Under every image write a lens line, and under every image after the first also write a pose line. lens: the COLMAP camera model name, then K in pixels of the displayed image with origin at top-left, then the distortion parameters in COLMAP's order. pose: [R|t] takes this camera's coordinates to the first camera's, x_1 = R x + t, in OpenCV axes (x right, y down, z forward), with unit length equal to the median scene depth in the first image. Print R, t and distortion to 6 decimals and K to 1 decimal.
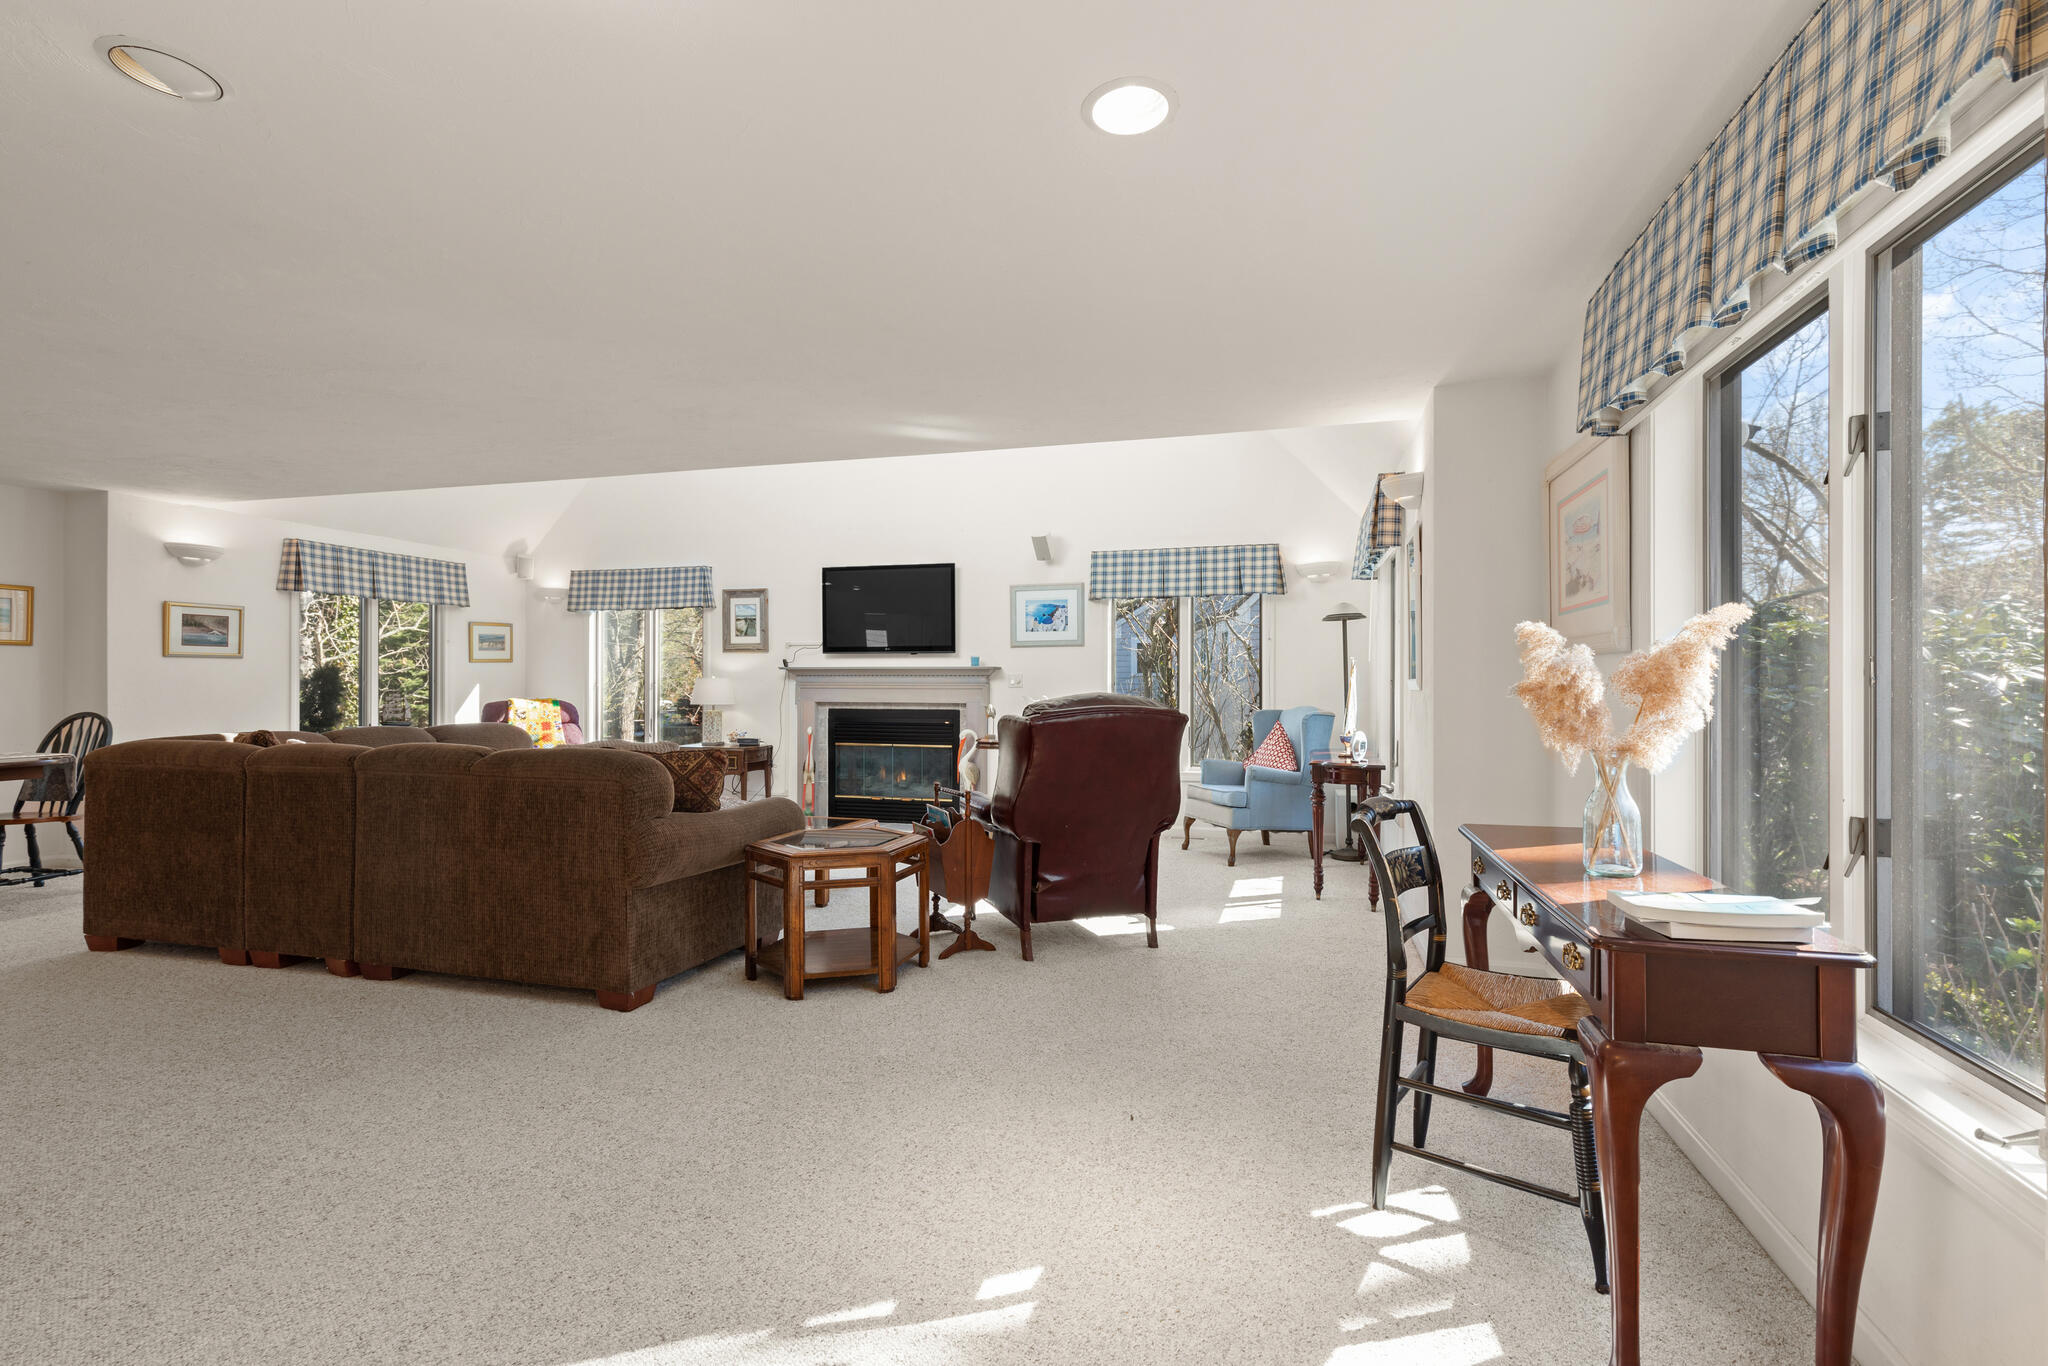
lens RADIAL K [[918.9, 0, 1033.7], [0, 918.9, 694.4], [0, 0, 1]] dist [0.004445, -0.001828]
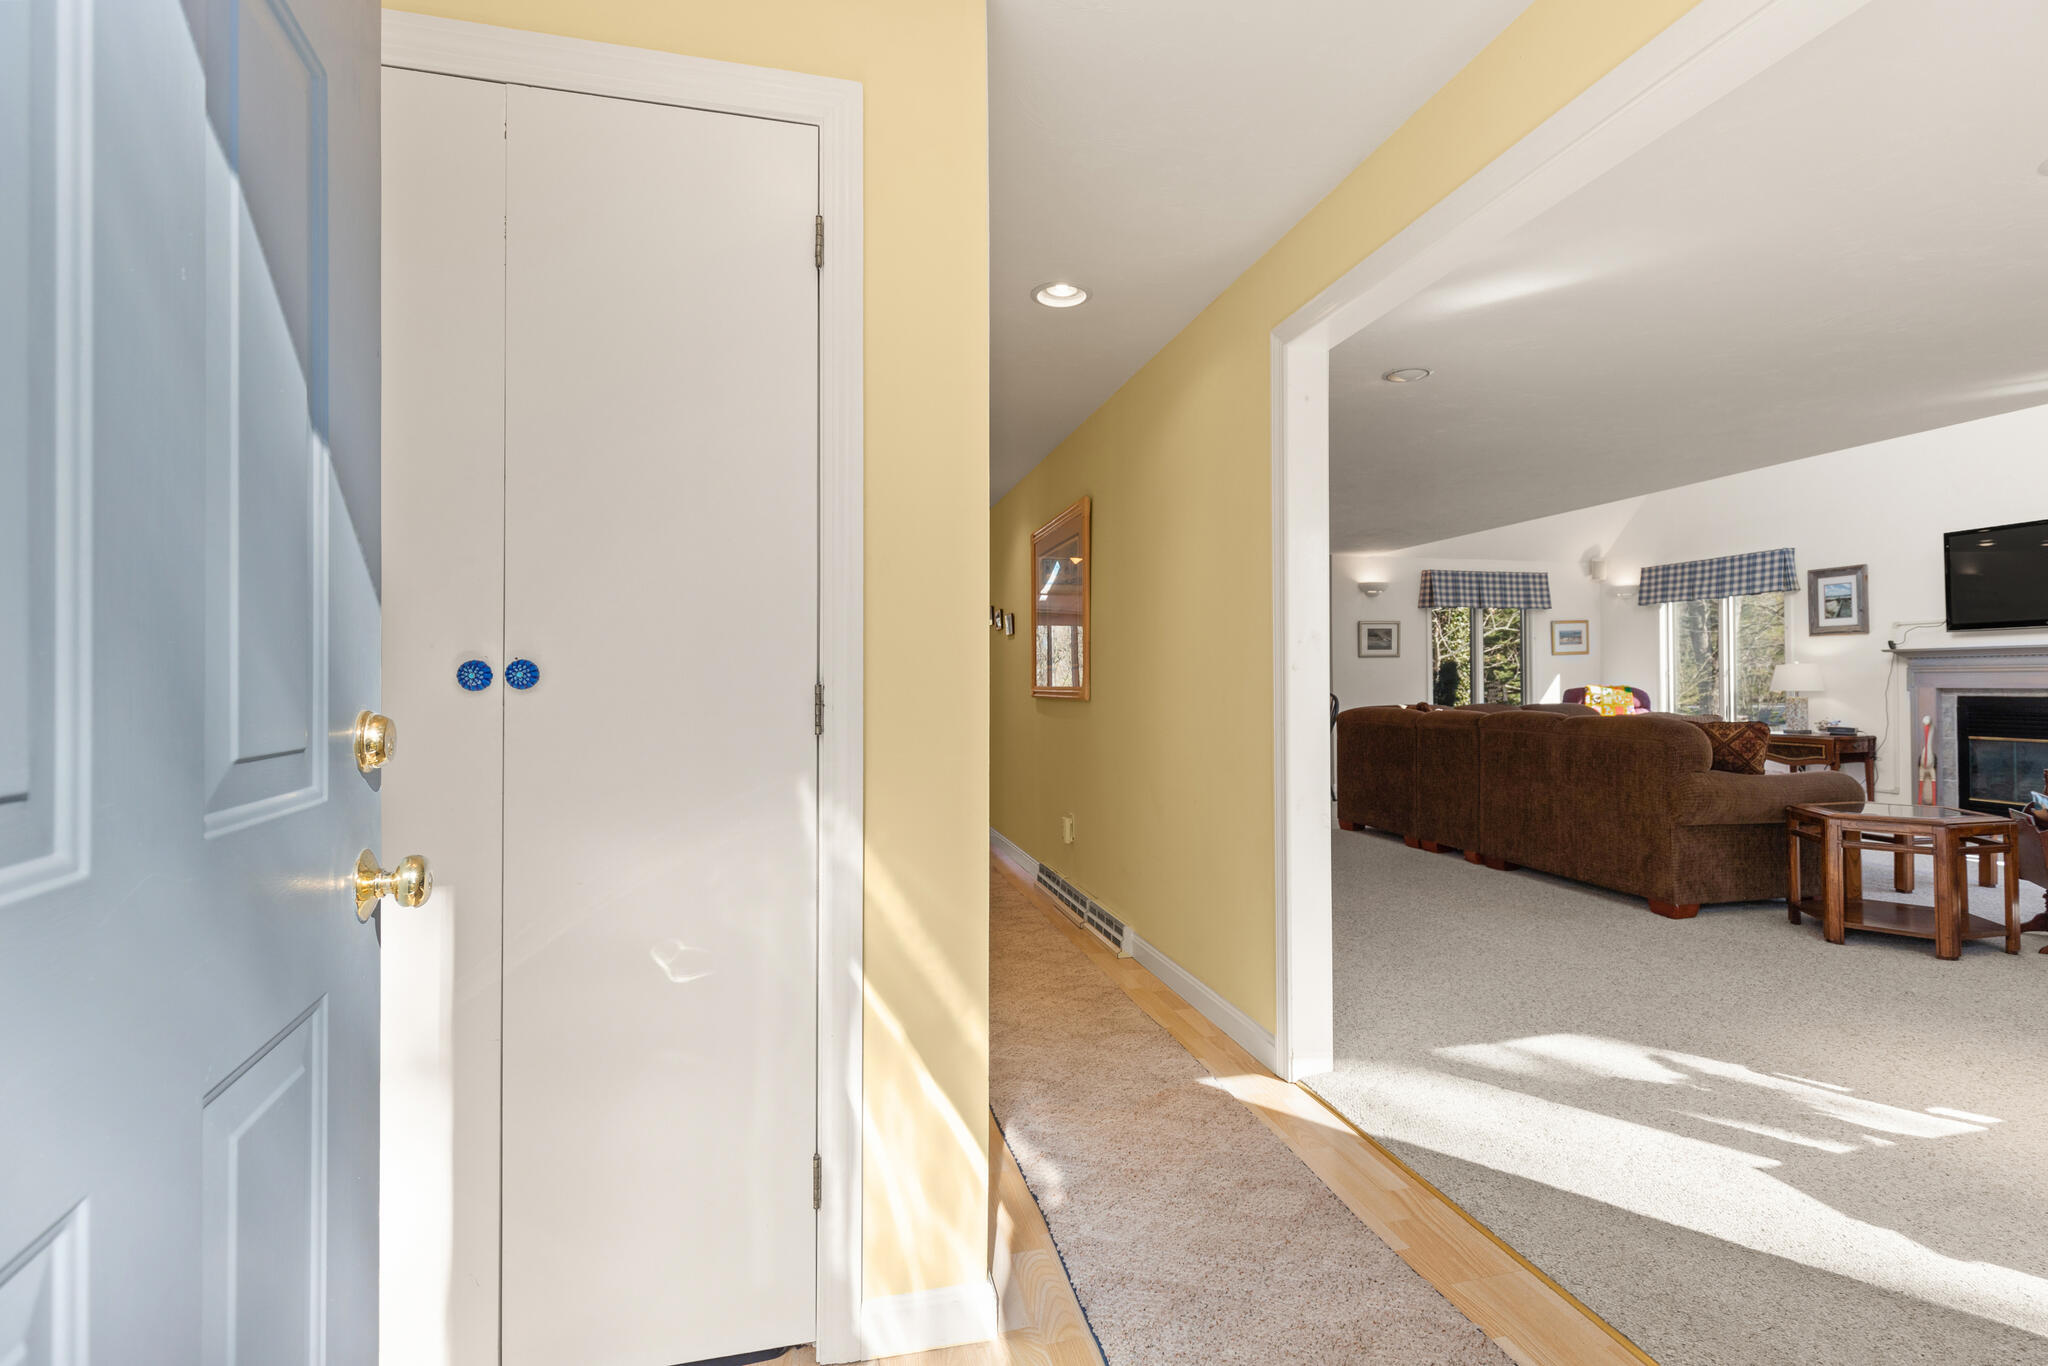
lens RADIAL K [[952.6, 0, 1043.4], [0, 952.6, 674.1], [0, 0, 1]] dist [0.005504, 0.000172]
pose [[0.506299, -0.014914, -0.862229, 0.123747], [0.001626, 0.999865, -0.016340, 0.009081], [0.862357, 0.006871, 0.506255, -0.201690]]
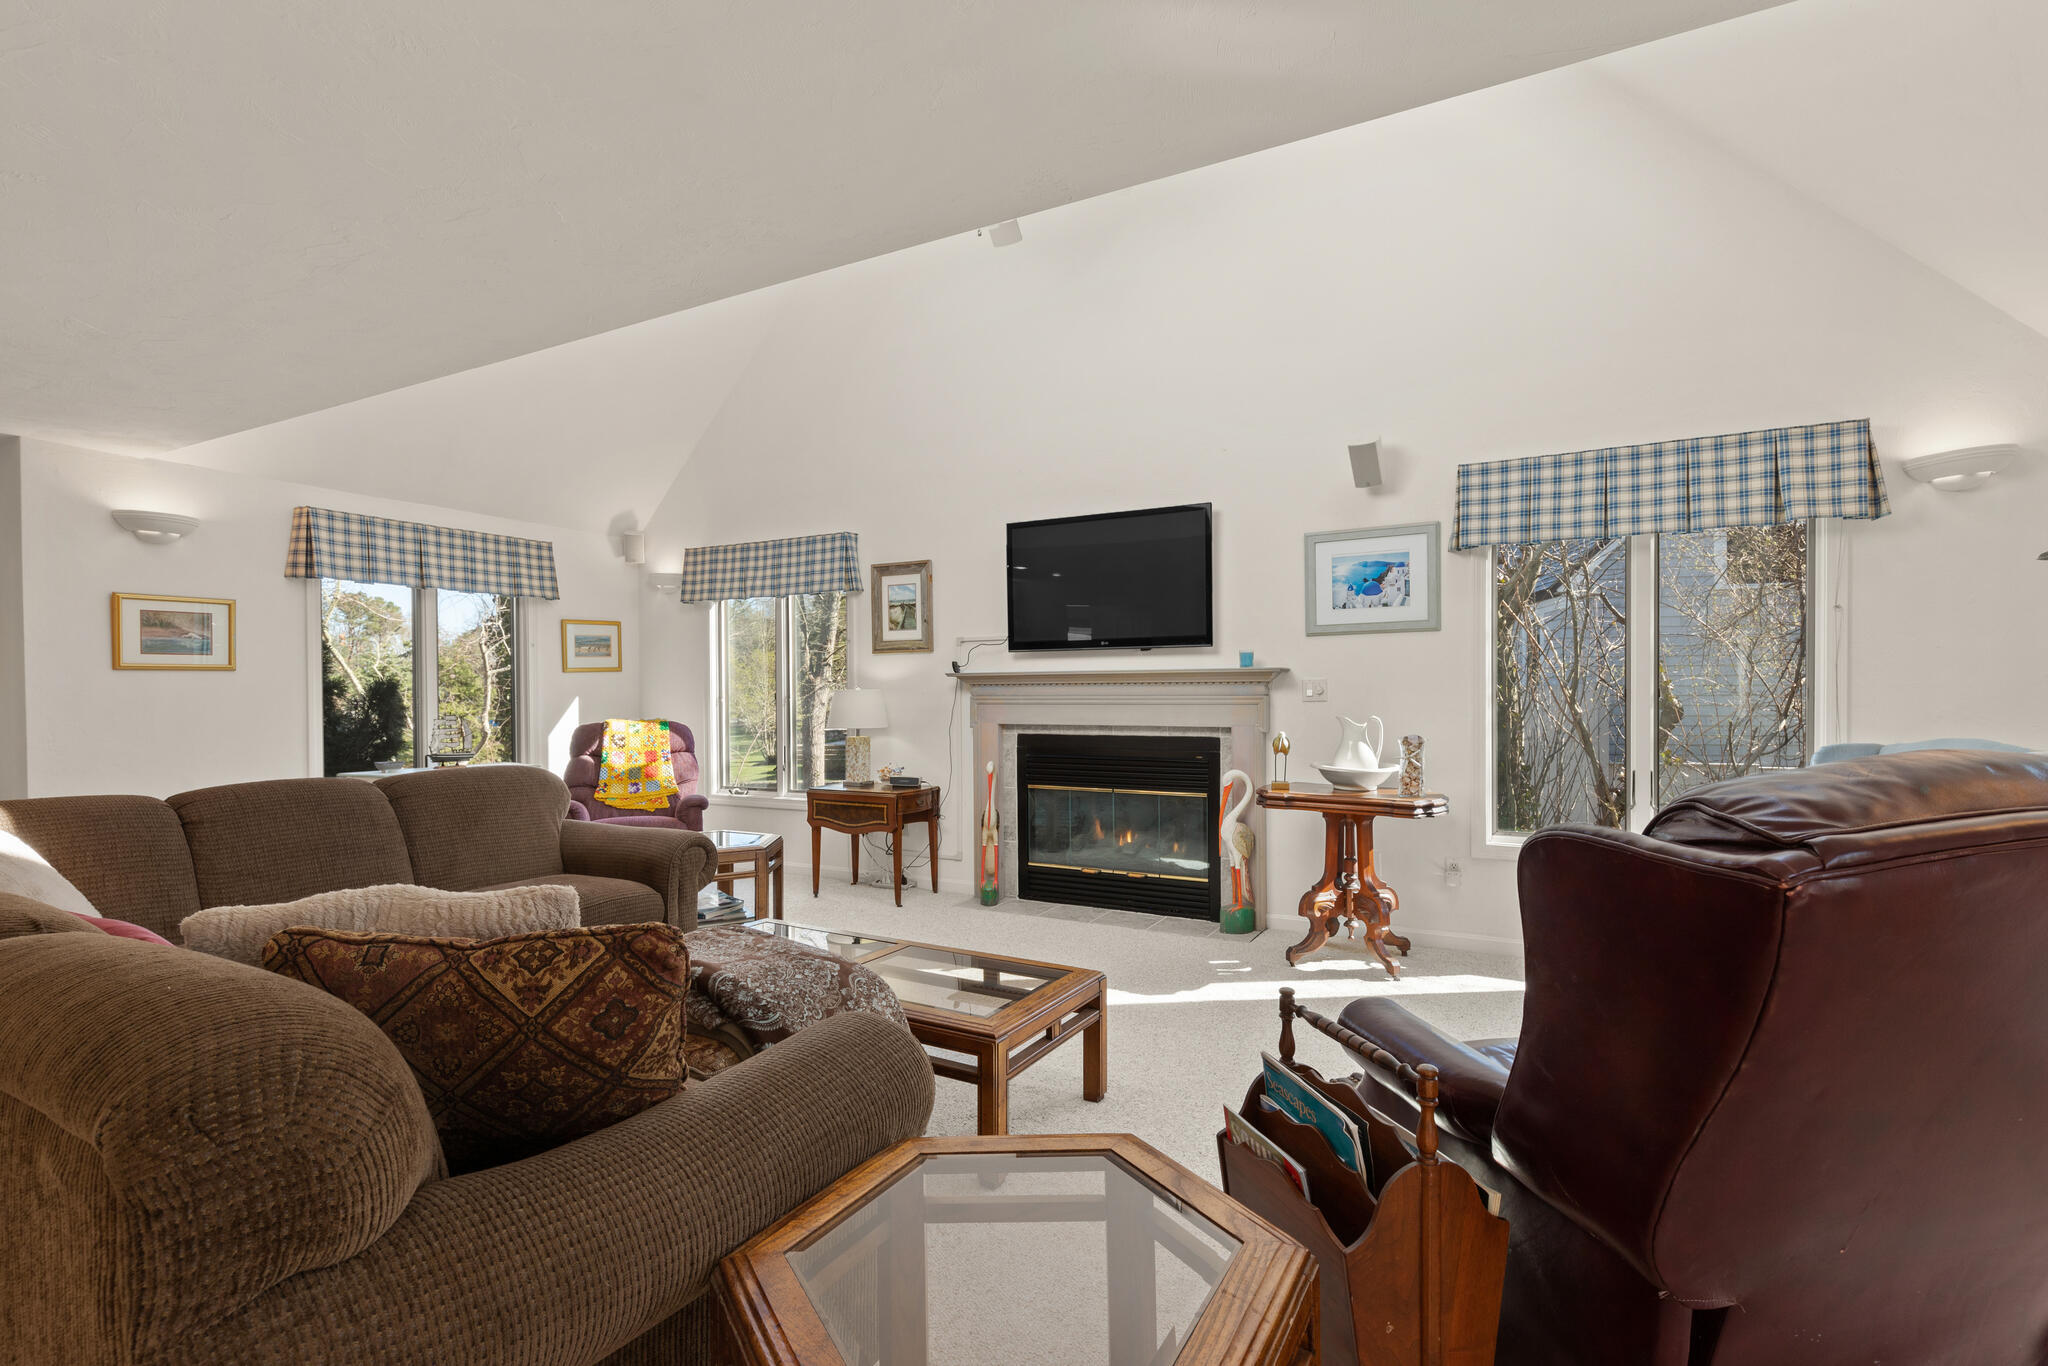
lens RADIAL K [[918.9, 0, 1033.7], [0, 918.9, 694.4], [0, 0, 1]] dist [0.004445, -0.001828]
pose [[0.977259, -0.008053, -0.211897, -0.072656], [0.007017, 0.999959, -0.005641, -0.010022], [0.211934, 0.004026, 0.977276, 0.363912]]
